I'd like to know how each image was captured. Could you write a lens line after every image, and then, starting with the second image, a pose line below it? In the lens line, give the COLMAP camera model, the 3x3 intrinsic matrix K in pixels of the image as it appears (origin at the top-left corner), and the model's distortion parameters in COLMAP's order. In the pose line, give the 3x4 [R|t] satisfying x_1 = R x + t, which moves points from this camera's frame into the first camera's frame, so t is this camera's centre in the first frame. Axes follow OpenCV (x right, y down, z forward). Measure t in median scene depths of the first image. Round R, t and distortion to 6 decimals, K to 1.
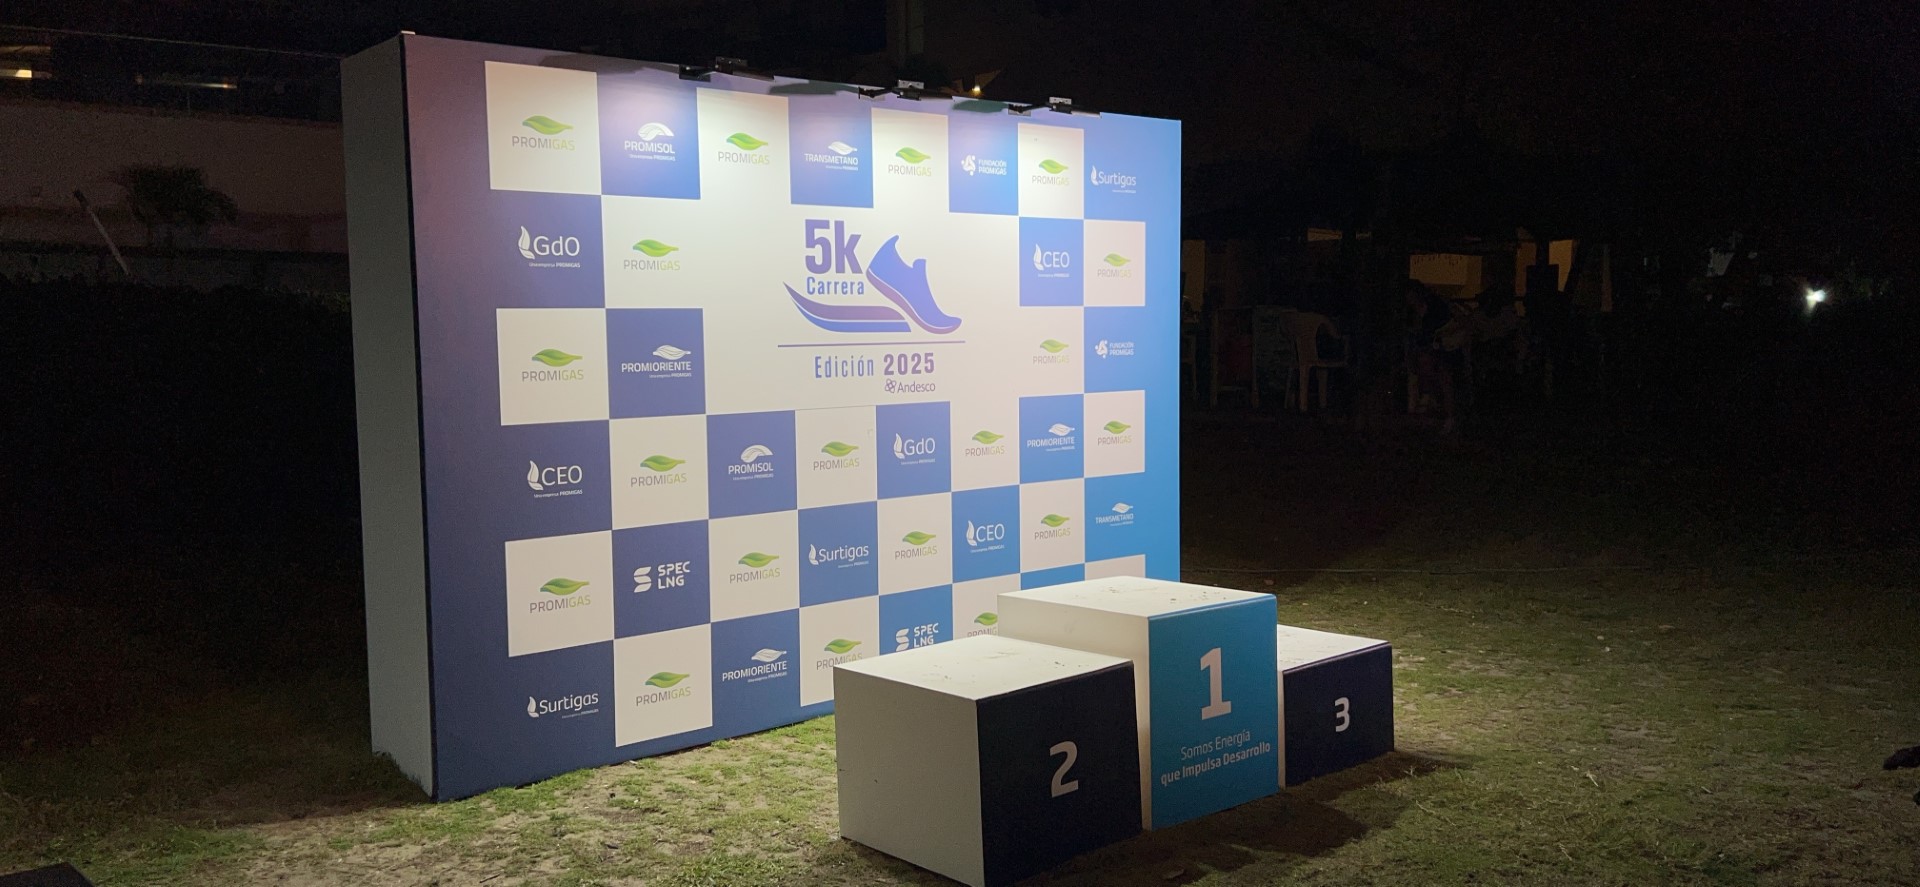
lens RADIAL K [[1497.3, 0, 960.0], [0, 1497.3, 443.5], [0, 0, 1]] dist [0.189237, -0.294981]
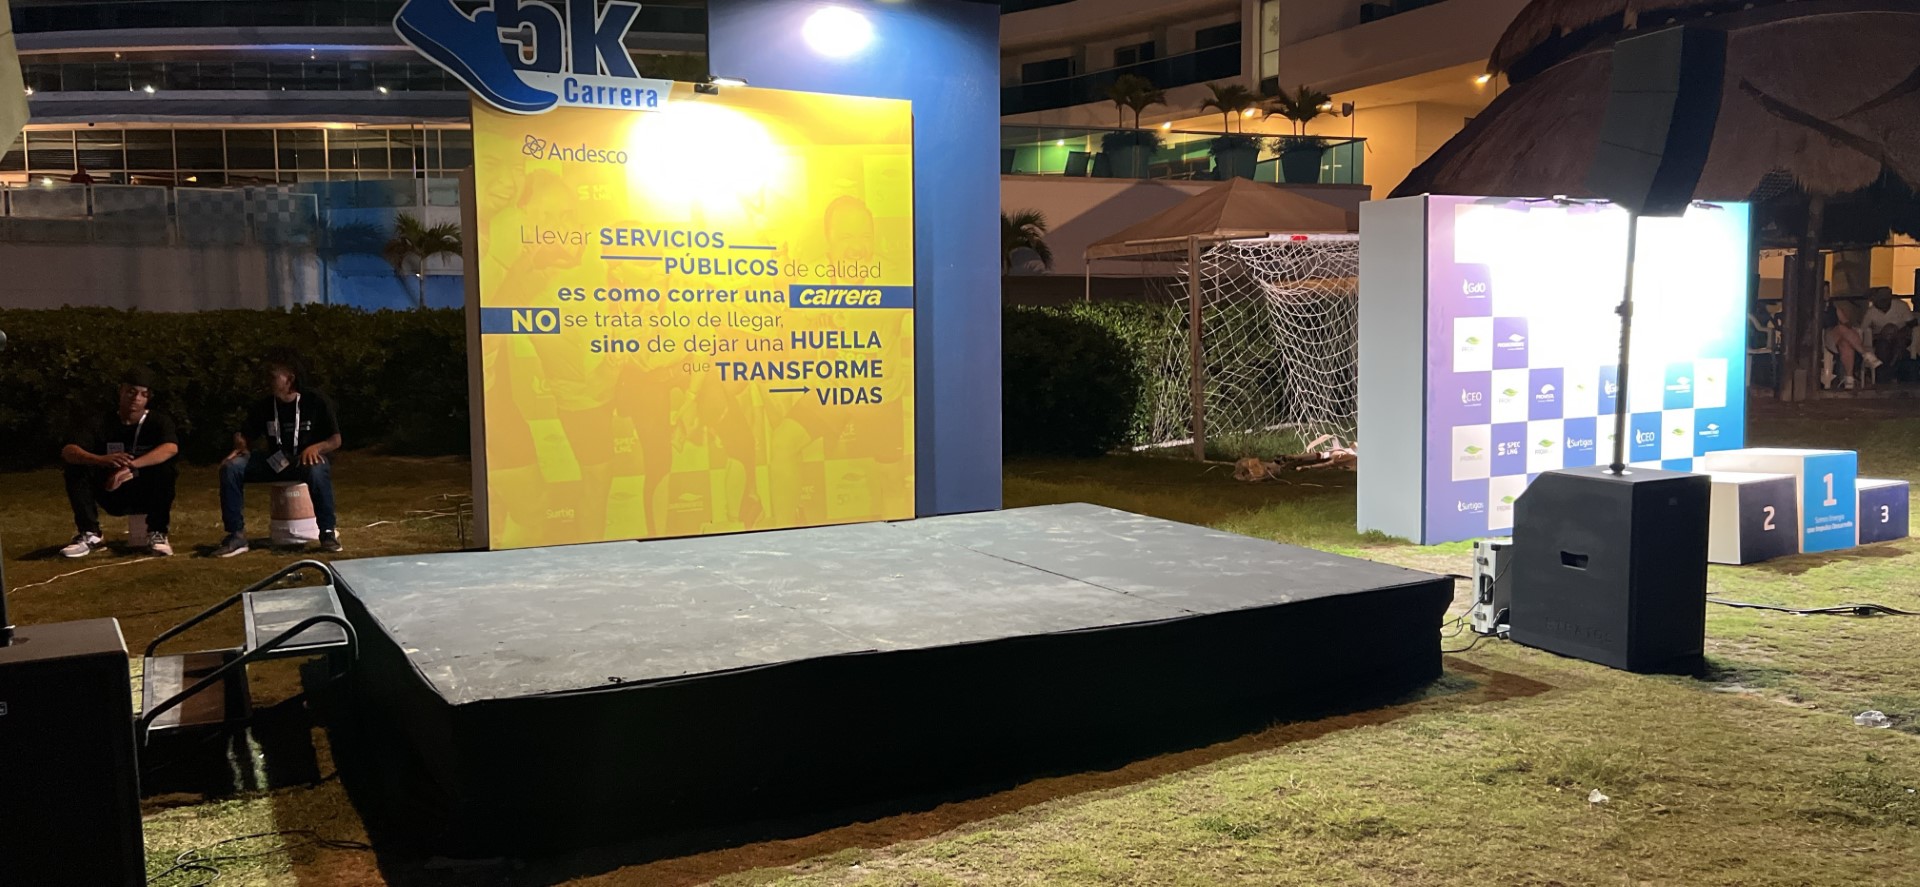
lens RADIAL K [[1497.3, 0, 960.0], [0, 1497.3, 443.5], [0, 0, 1]] dist [0.189237, -0.294981]
pose [[0.983419, -0.002439, -0.181330, -0.571053], [0.001754, 0.999991, -0.003939, 0.091584], [0.181338, 0.003555, 0.983414, -1.200499]]
